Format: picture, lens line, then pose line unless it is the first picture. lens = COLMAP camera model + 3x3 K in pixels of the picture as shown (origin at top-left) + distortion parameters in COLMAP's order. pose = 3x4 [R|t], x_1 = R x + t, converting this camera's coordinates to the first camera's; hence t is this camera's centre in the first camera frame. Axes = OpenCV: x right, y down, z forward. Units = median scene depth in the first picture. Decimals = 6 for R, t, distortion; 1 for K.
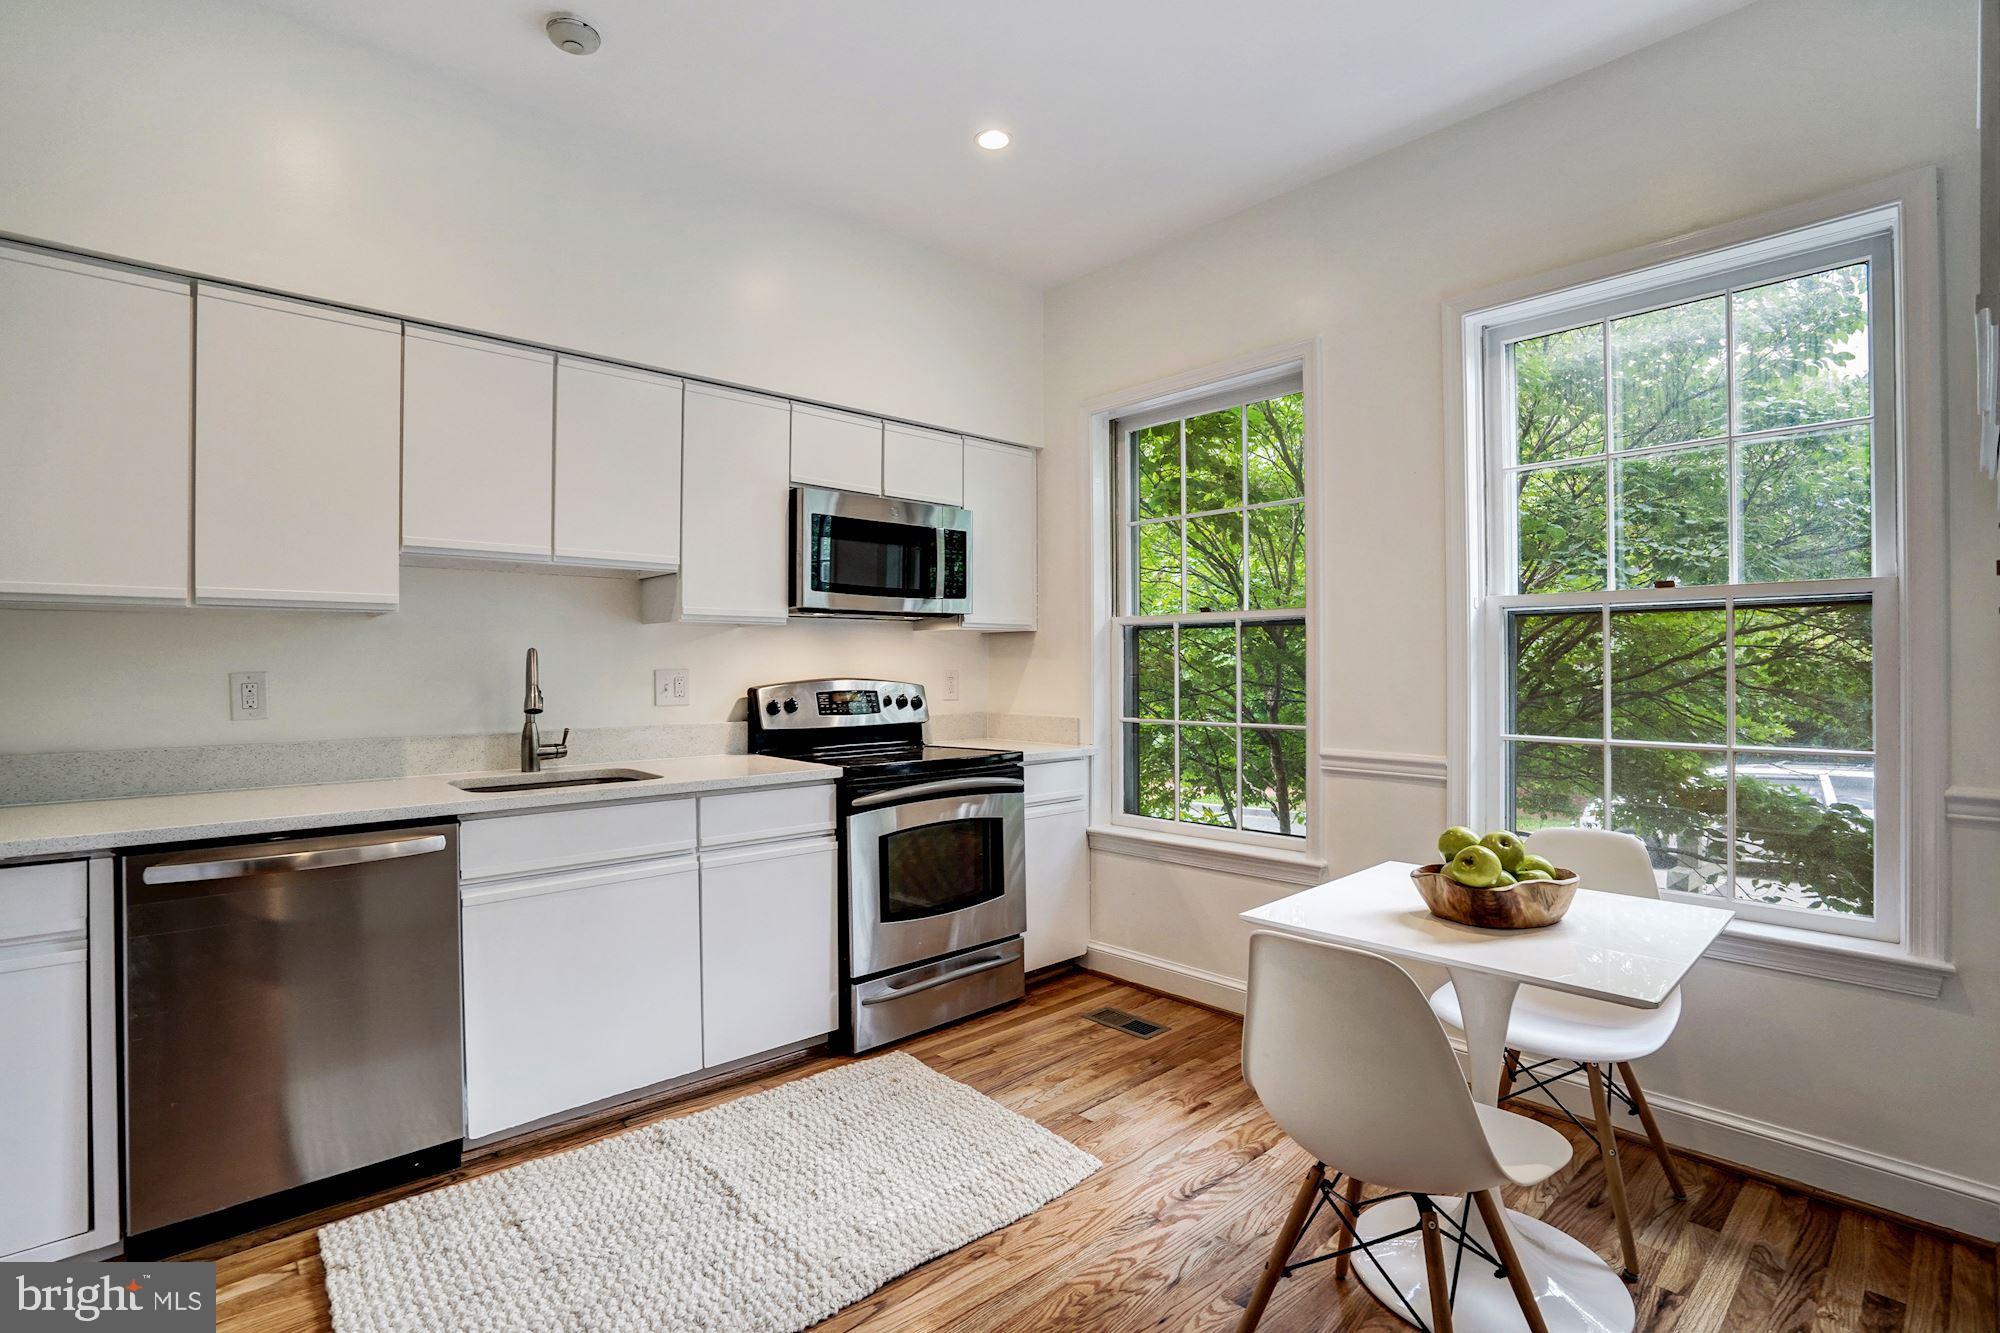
lens RADIAL K [[943.0, 0, 992.3], [0, 943.0, 672.8], [0, 0, 1]] dist [-0.038174, 0.028236]
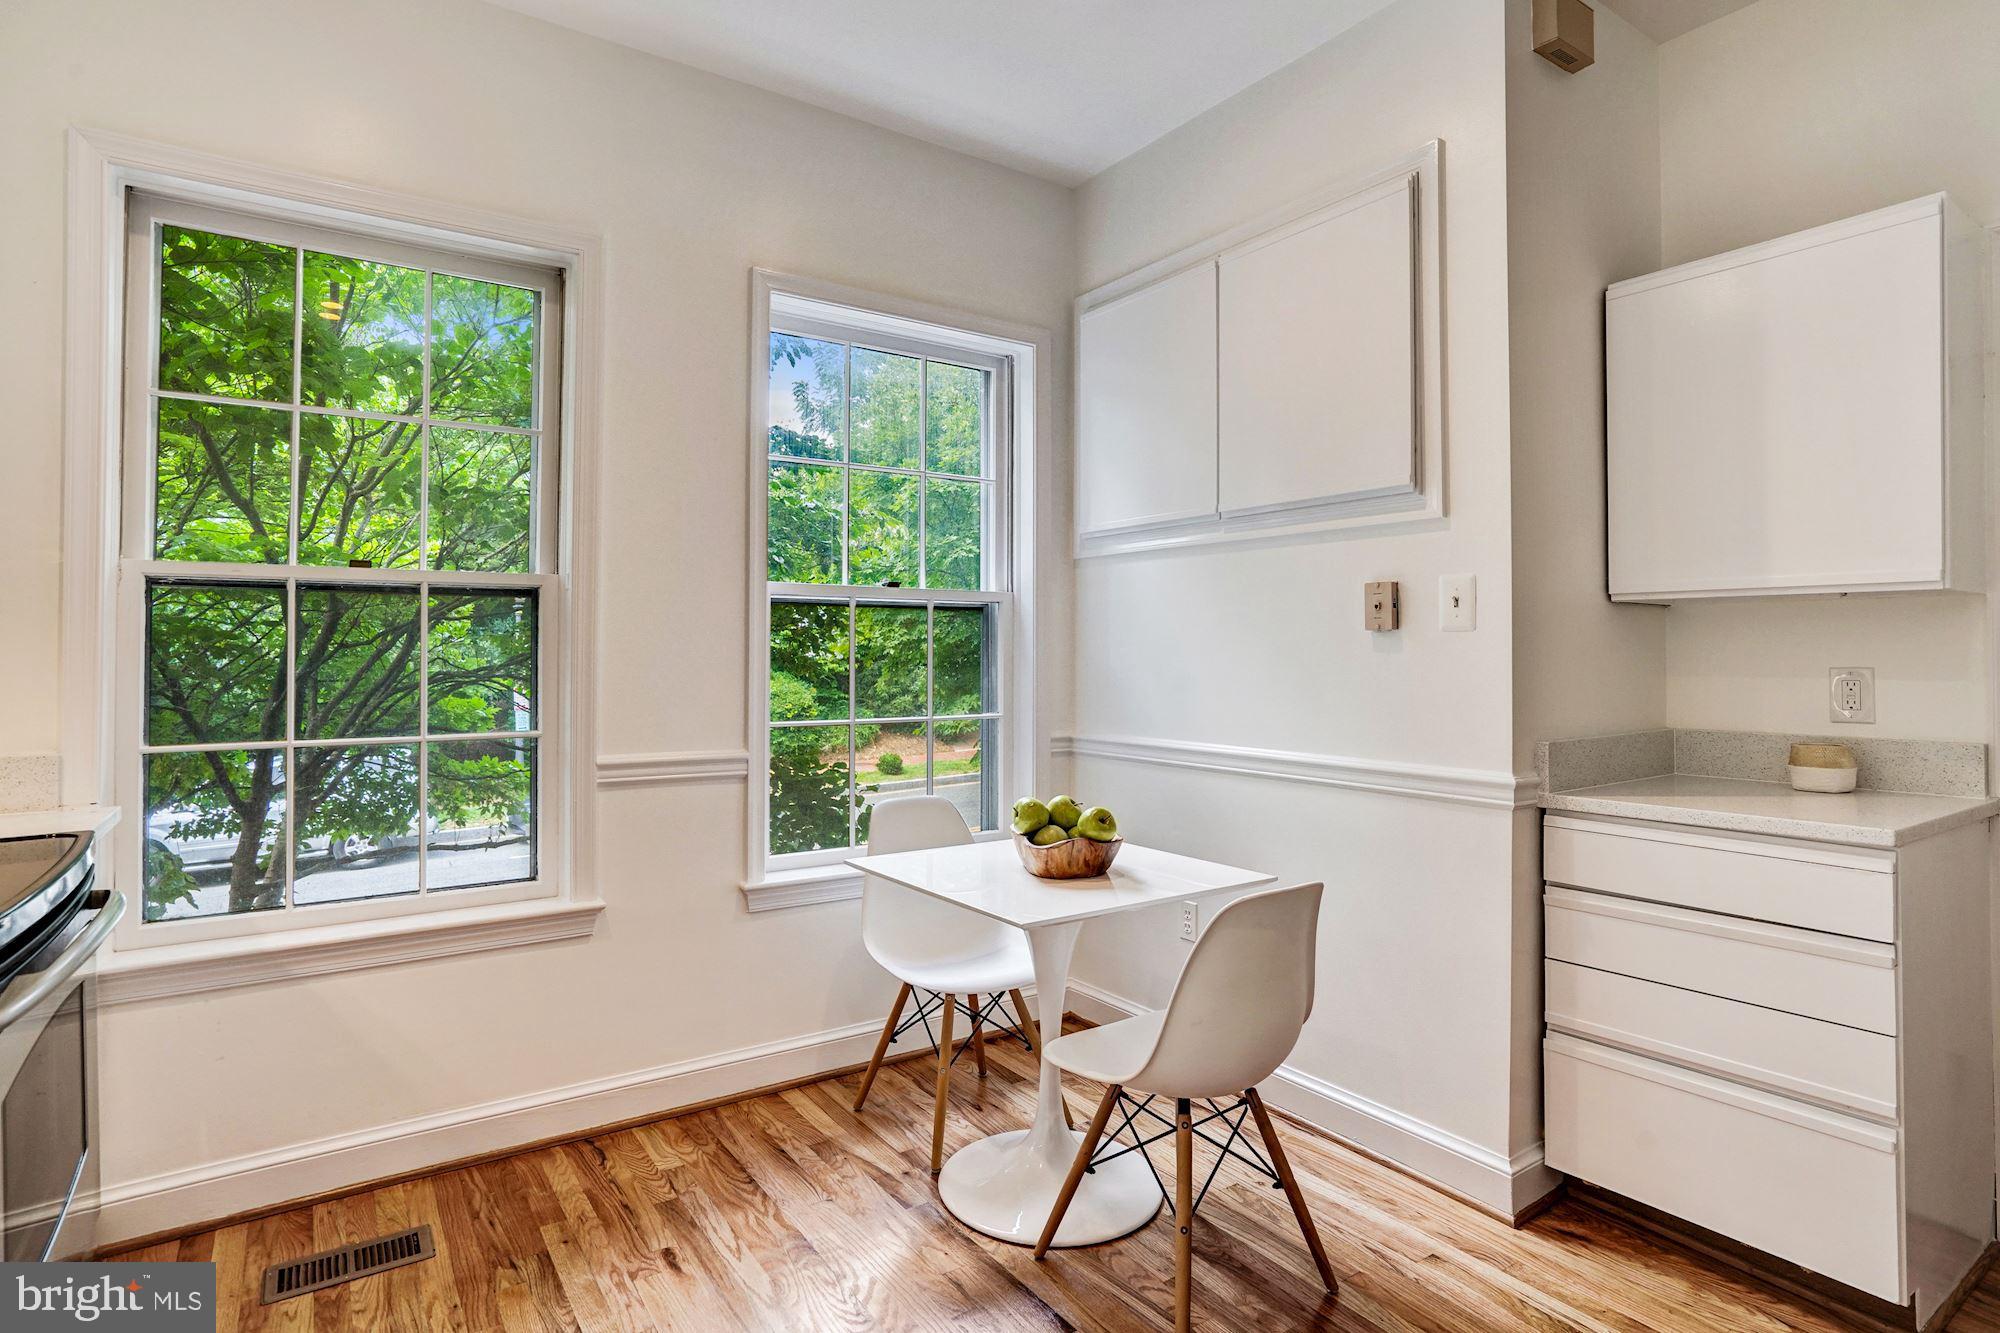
lens RADIAL K [[1009.0, 0, 994.6], [0, 1009.0, 654.2], [0, 0, 1]] dist [-0.000025, 0.000321]
pose [[0.161677, 0.007162, 0.986818, -0.432422], [0.001412, 0.999971, -0.007488, 0.000834], [-0.986843, 0.002604, 0.161662, 0.525374]]
